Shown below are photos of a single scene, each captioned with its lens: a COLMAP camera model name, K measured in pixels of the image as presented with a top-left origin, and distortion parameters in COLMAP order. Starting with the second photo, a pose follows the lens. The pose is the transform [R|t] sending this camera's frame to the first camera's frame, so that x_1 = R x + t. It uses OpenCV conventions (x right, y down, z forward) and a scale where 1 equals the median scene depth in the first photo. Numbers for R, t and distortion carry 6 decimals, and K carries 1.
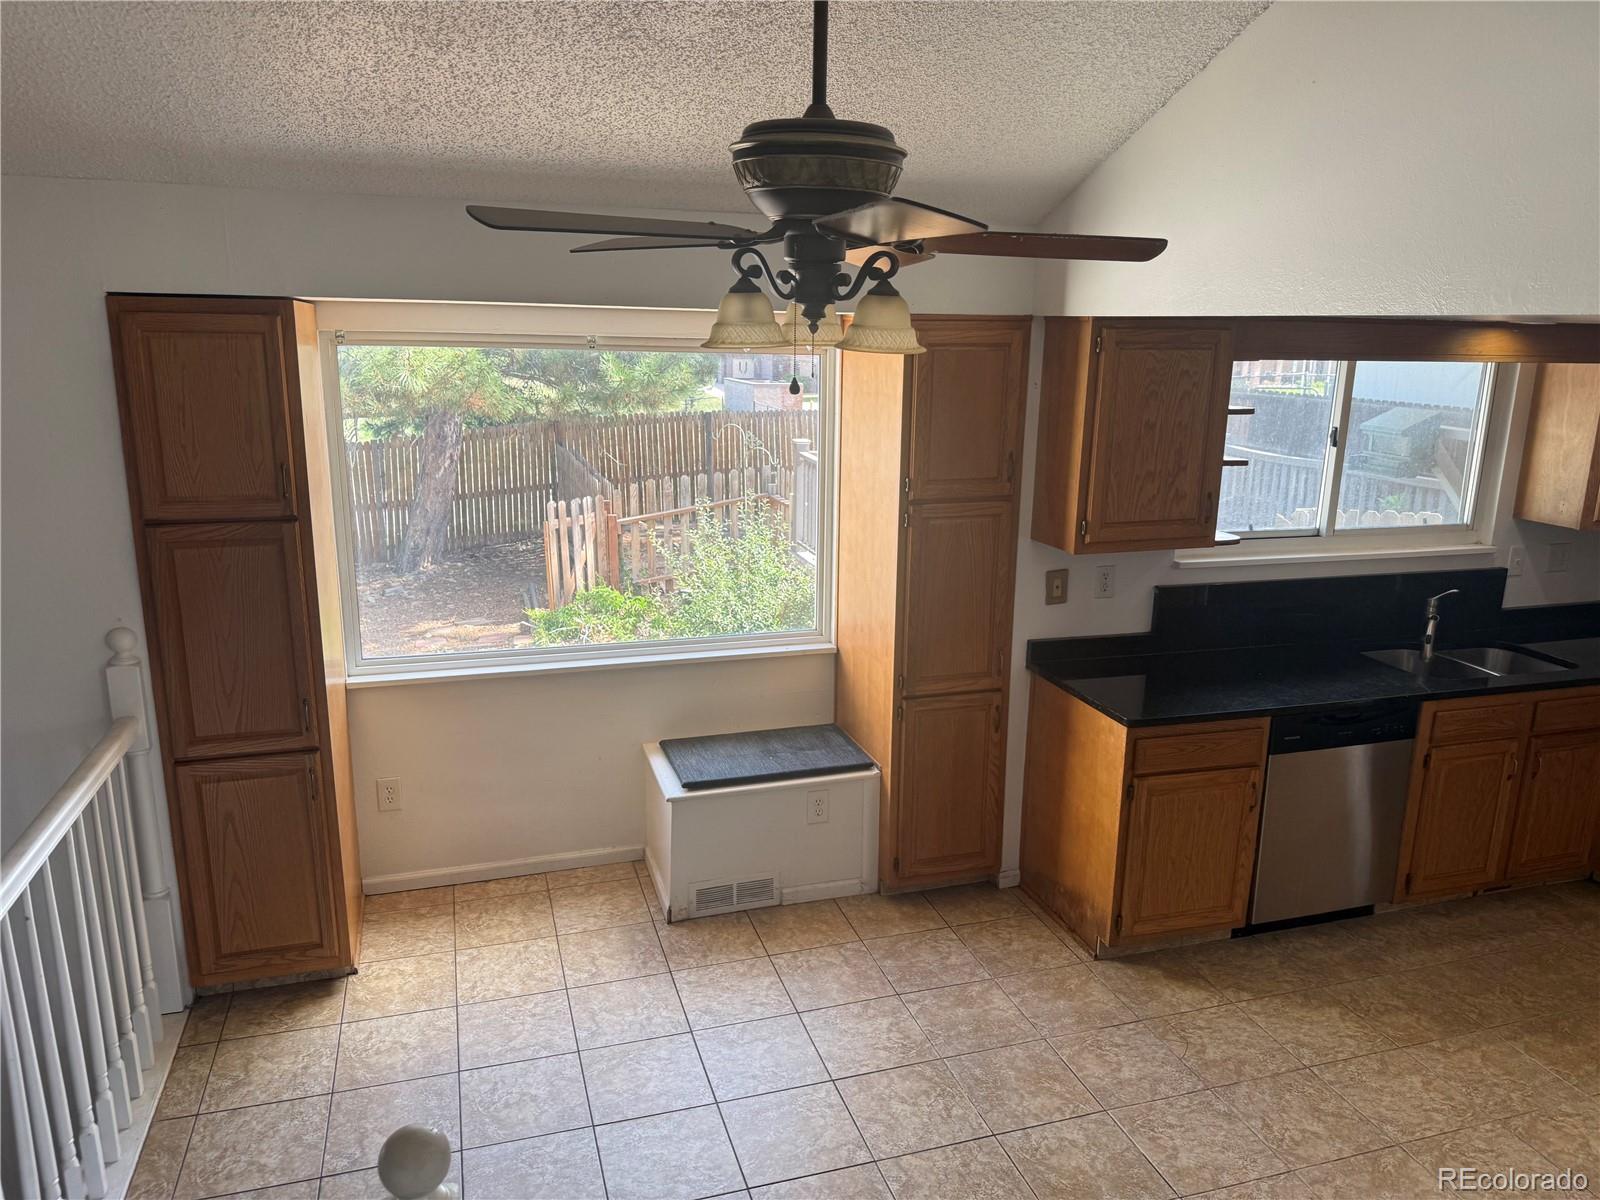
lens RADIAL K [[1135.6, 0, 774.9], [0, 1135.6, 606.4], [0, 0, 1]] dist [0.060084, -0.079271]
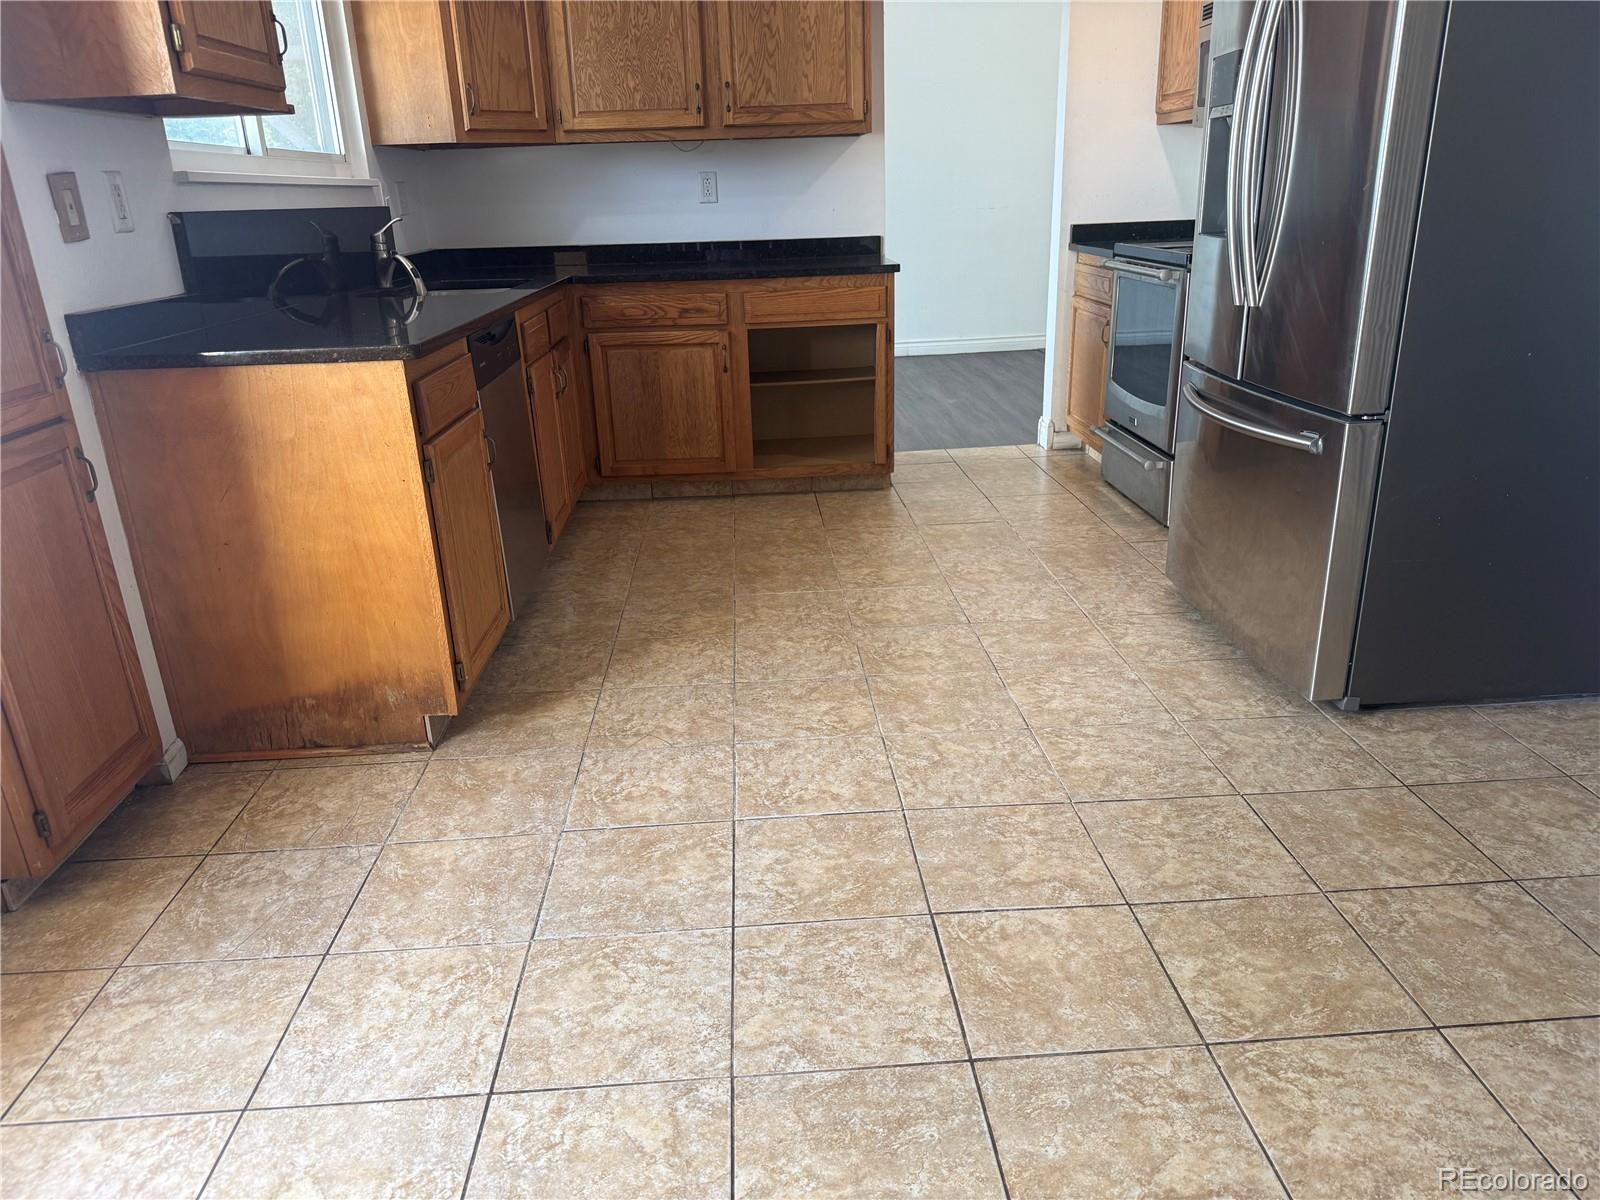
lens RADIAL K [[1135.6, 0, 806.7], [0, 1135.6, 621.2], [0, 0, 1]] dist [0.060084, -0.079271]
pose [[0.242768, -0.369168, 0.897095, -0.232652], [0.277911, 0.912466, 0.300286, 0.098685], [-0.929424, 0.176413, 0.324113, 0.559748]]
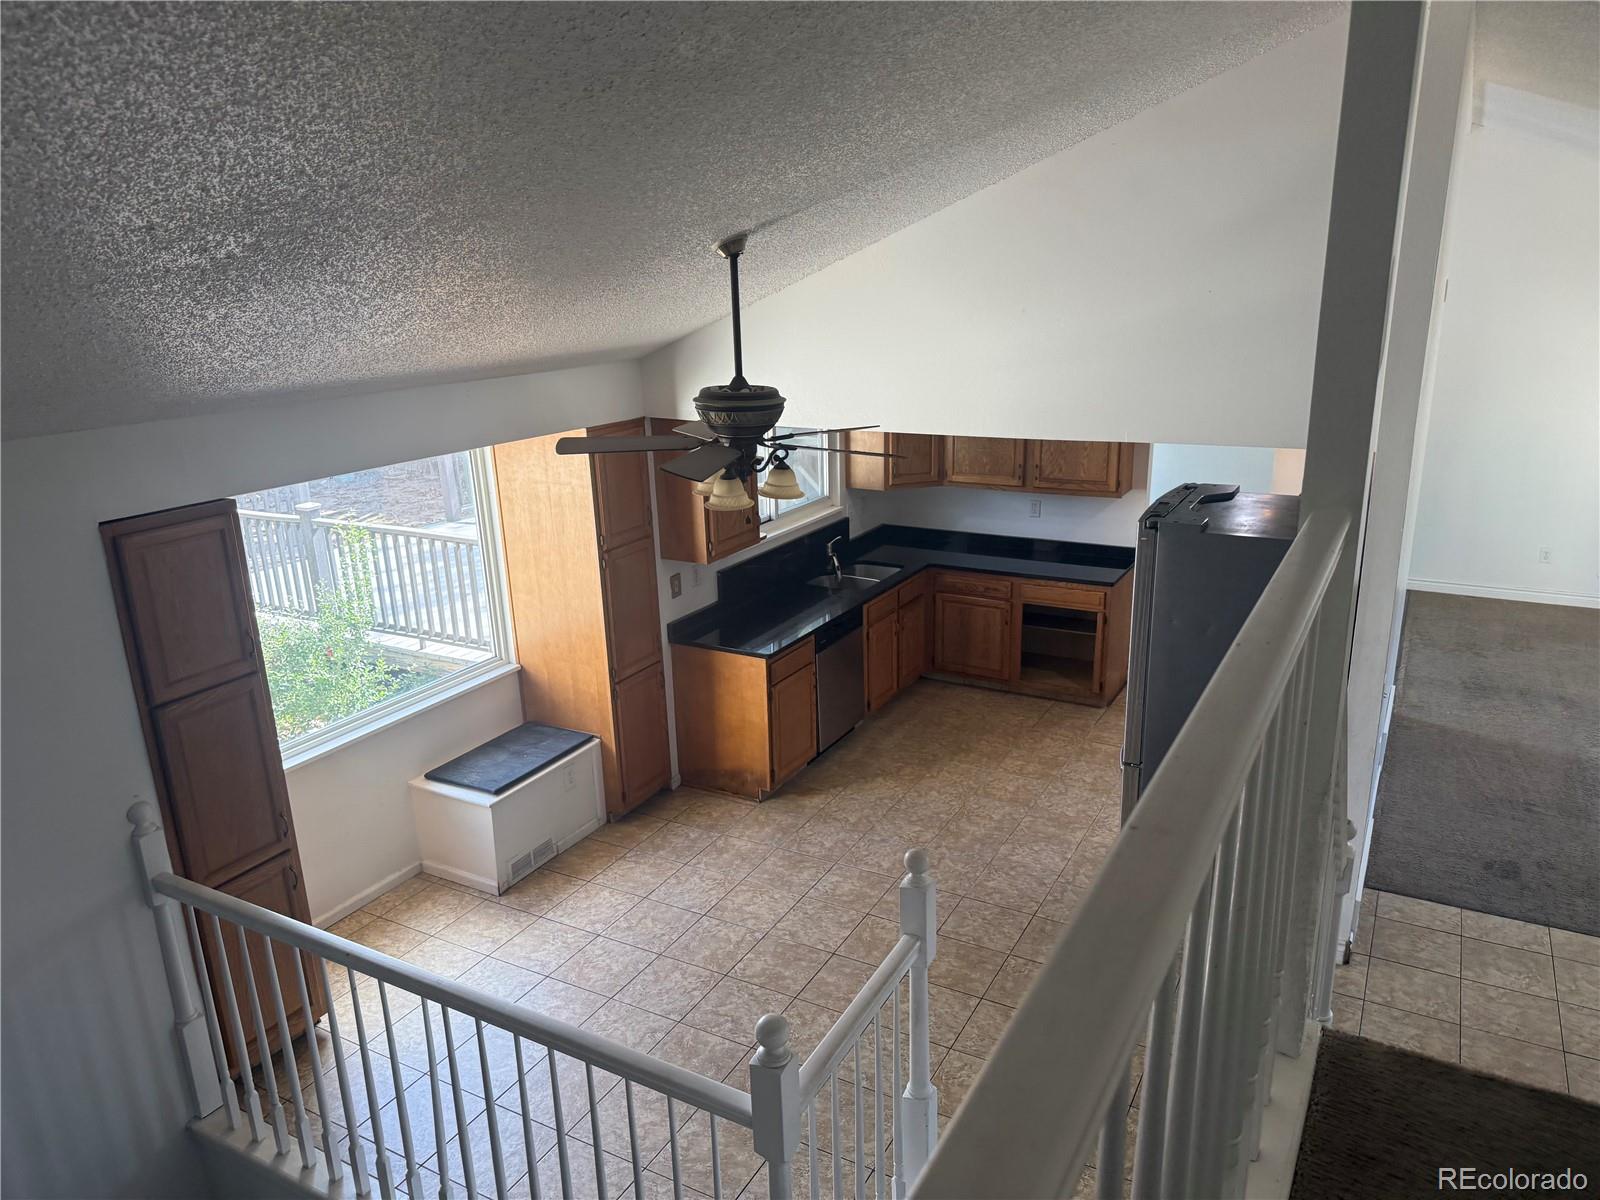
lens RADIAL K [[1135.6, 0, 812.4], [0, 1135.6, 612.6], [0, 0, 1]] dist [0.060084, -0.079271]
pose [[0.716024, -0.237668, 0.656371, -0.657660], [0.205744, 0.970342, 0.126912, -0.144366], [-0.667067, 0.044173, 0.743687, -0.265586]]
